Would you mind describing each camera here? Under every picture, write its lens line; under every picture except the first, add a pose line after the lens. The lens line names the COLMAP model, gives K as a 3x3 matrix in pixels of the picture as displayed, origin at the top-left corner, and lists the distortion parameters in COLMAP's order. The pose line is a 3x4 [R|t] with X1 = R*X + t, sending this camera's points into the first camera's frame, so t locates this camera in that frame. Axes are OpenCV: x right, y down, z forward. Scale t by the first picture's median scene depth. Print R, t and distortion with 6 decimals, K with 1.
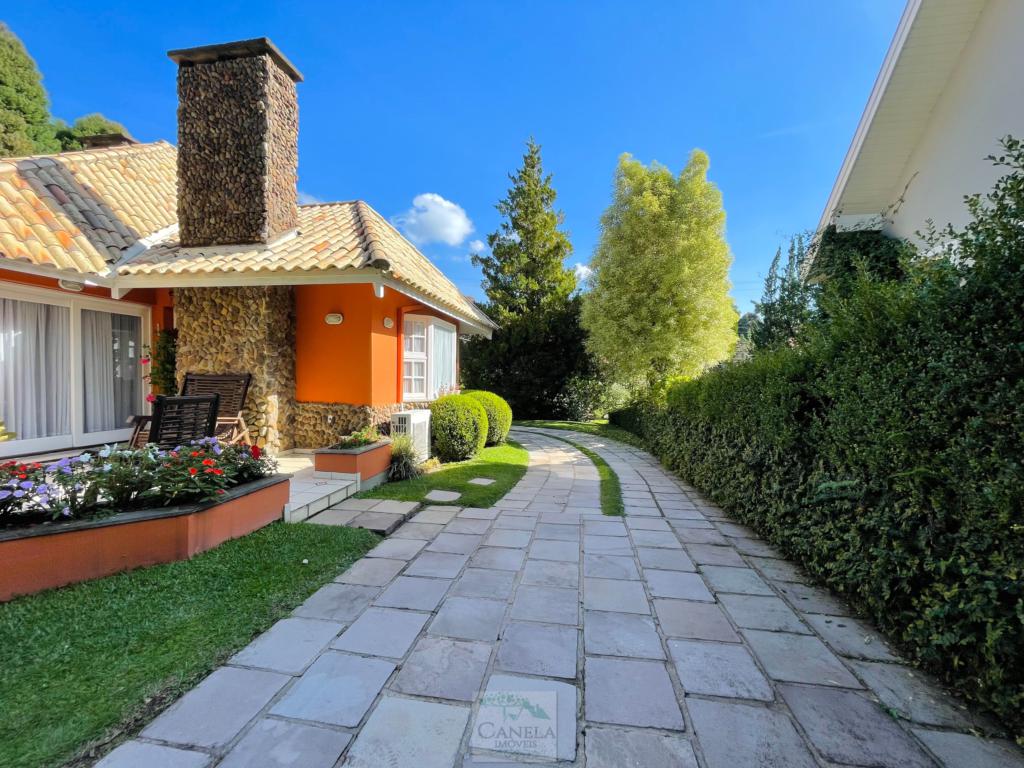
lens RADIAL K [[412.4, 0, 512.4], [0, 412.4, 384.4], [0, 0, 1]] dist [-0.005751, 0.000514]
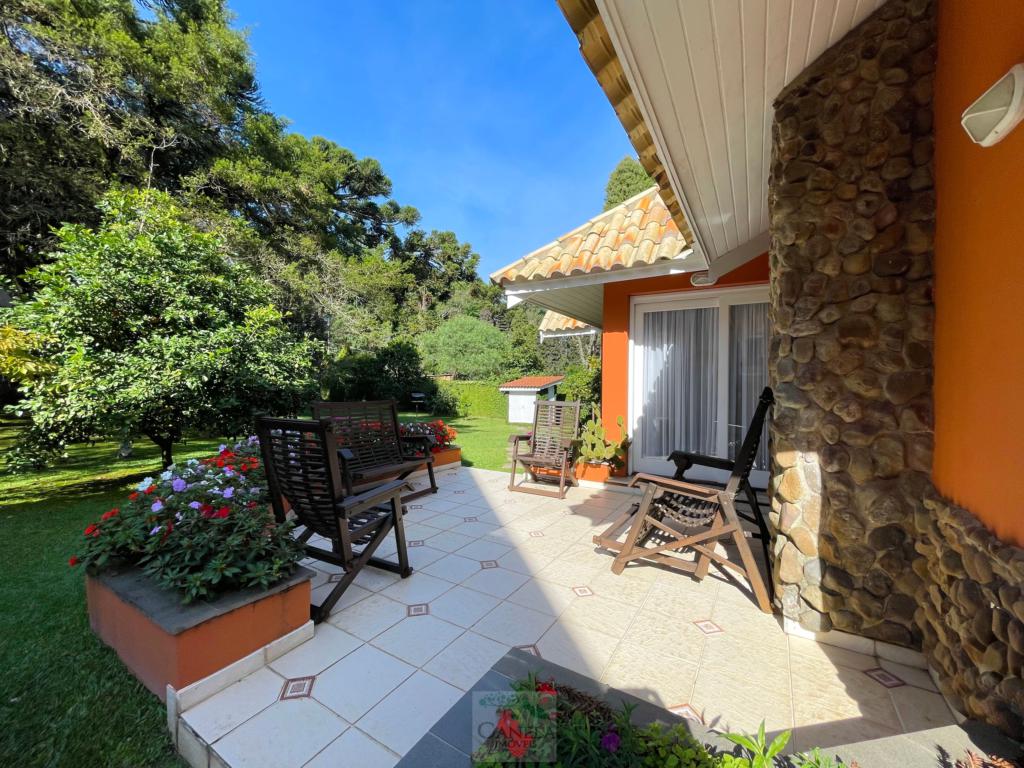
lens RADIAL K [[412.4, 0, 511.6], [0, 412.4, 387.3], [0, 0, 1]] dist [-0.005751, 0.000514]
pose [[-0.371617, -0.008450, -0.928348, -0.177765], [-0.031738, 0.999490, 0.003607, -0.020530], [0.927844, 0.030804, -0.371695, 0.909402]]
